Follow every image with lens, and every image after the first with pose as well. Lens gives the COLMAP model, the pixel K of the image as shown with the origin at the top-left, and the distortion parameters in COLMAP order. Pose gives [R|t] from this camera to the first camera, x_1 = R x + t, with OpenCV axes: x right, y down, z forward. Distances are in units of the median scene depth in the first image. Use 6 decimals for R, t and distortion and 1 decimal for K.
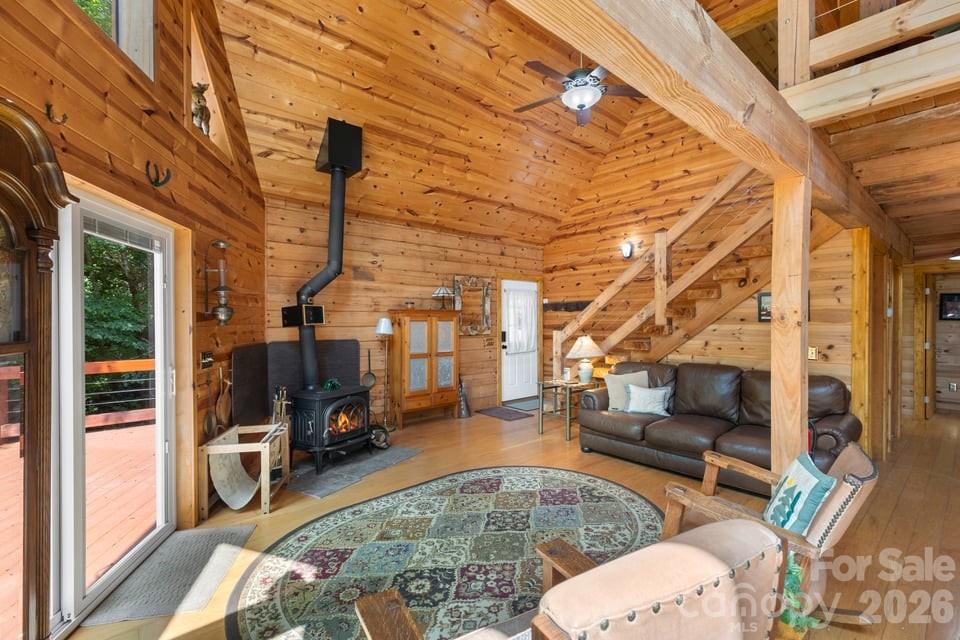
lens RADIAL K [[435.1, 0, 485.8], [0, 435.1, 323.5], [0, 0, 1]] dist [0.001020, 0.000626]
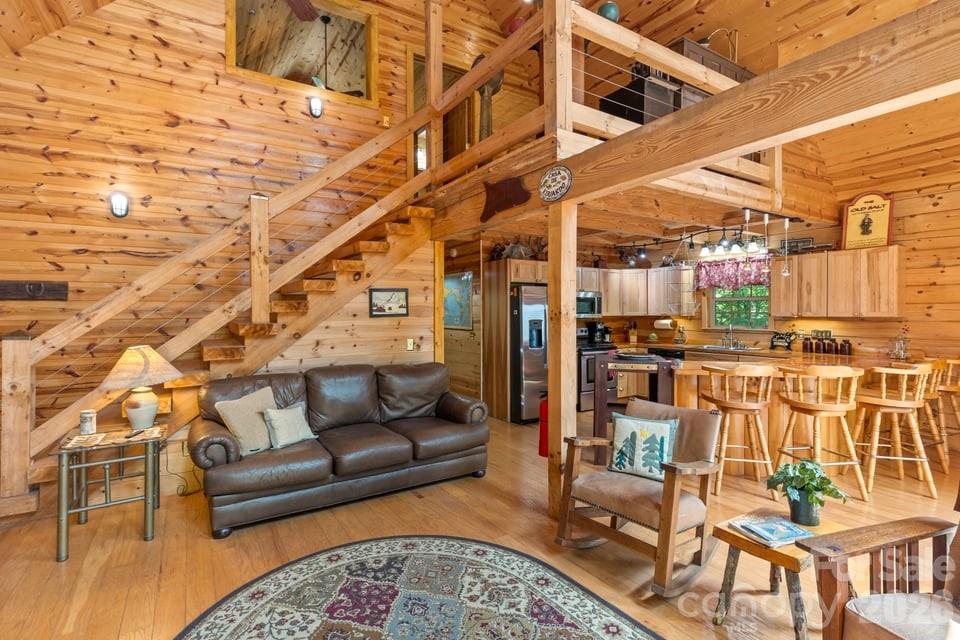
lens RADIAL K [[463.4, 0, 479.4], [0, 463.4, 313.0], [0, 0, 1]] dist [0.015828, -0.003523]
pose [[0.161205, -0.001299, 0.986920, -0.435805], [0.013064, 0.999914, -0.000818, -0.011001], [-0.986834, 0.013025, 0.161208, 0.678314]]
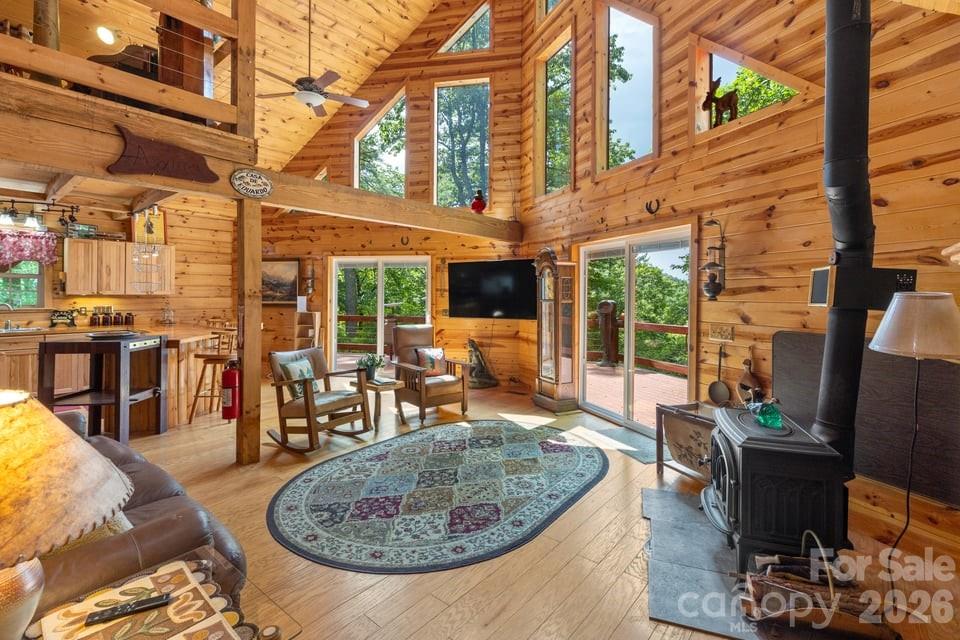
lens RADIAL K [[435.1, 0, 478.6], [0, 435.1, 291.9], [0, 0, 1]] dist [0.001020, 0.000626]
pose [[-0.988315, -0.003884, -0.152375, 0.097465], [-0.005306, 0.999946, 0.008925, -0.019357], [0.152332, 0.009629, -0.988282, 1.730970]]
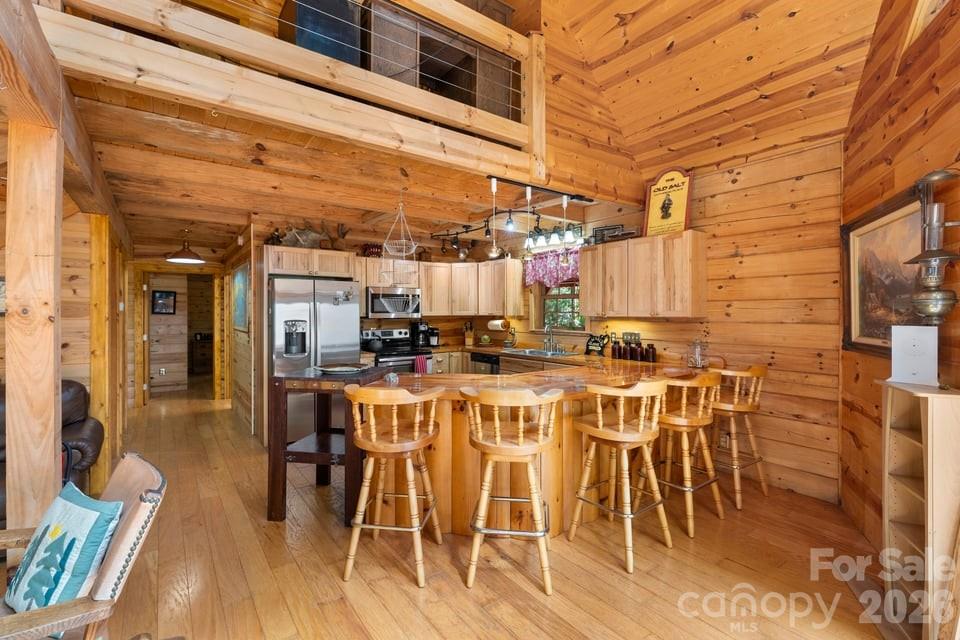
lens RADIAL K [[435.1, 0, 479.6], [0, 435.1, 313.4], [0, 0, 1]] dist [0.001020, 0.000626]
pose [[0.095290, -0.002166, 0.995447, 0.014830], [0.011779, 0.999930, 0.001048, -0.000827], [-0.995380, 0.011625, 0.095309, 0.107773]]
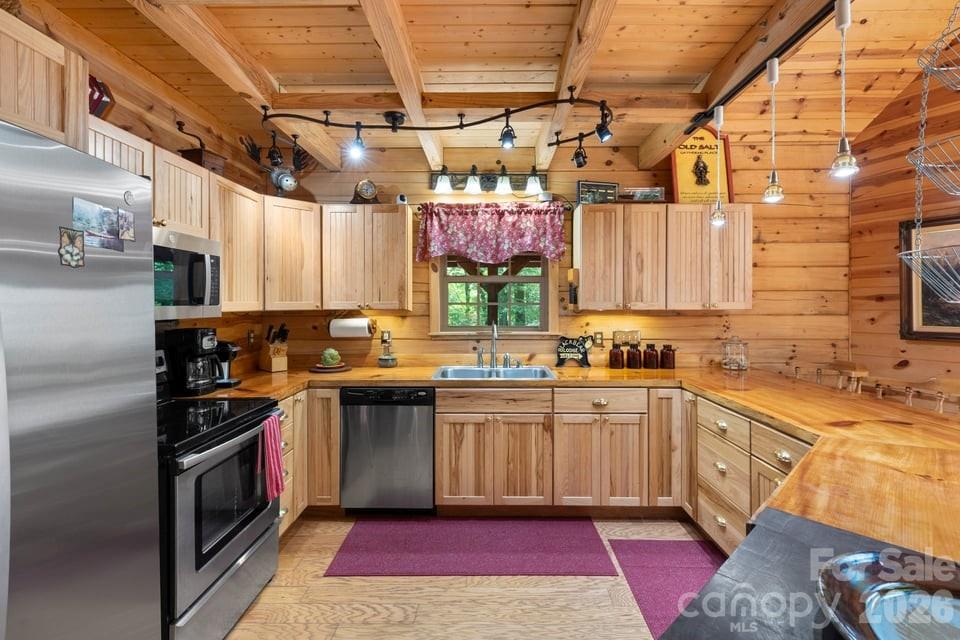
lens RADIAL K [[435.1, 0, 486.6], [0, 435.1, 304.7], [0, 0, 1]] dist [0.001020, 0.000626]
pose [[-0.738126, -0.000720, 0.674663, 0.899291], [0.007740, 0.999925, 0.009534, -0.006624], [-0.674619, 0.012259, -0.738064, 0.685379]]
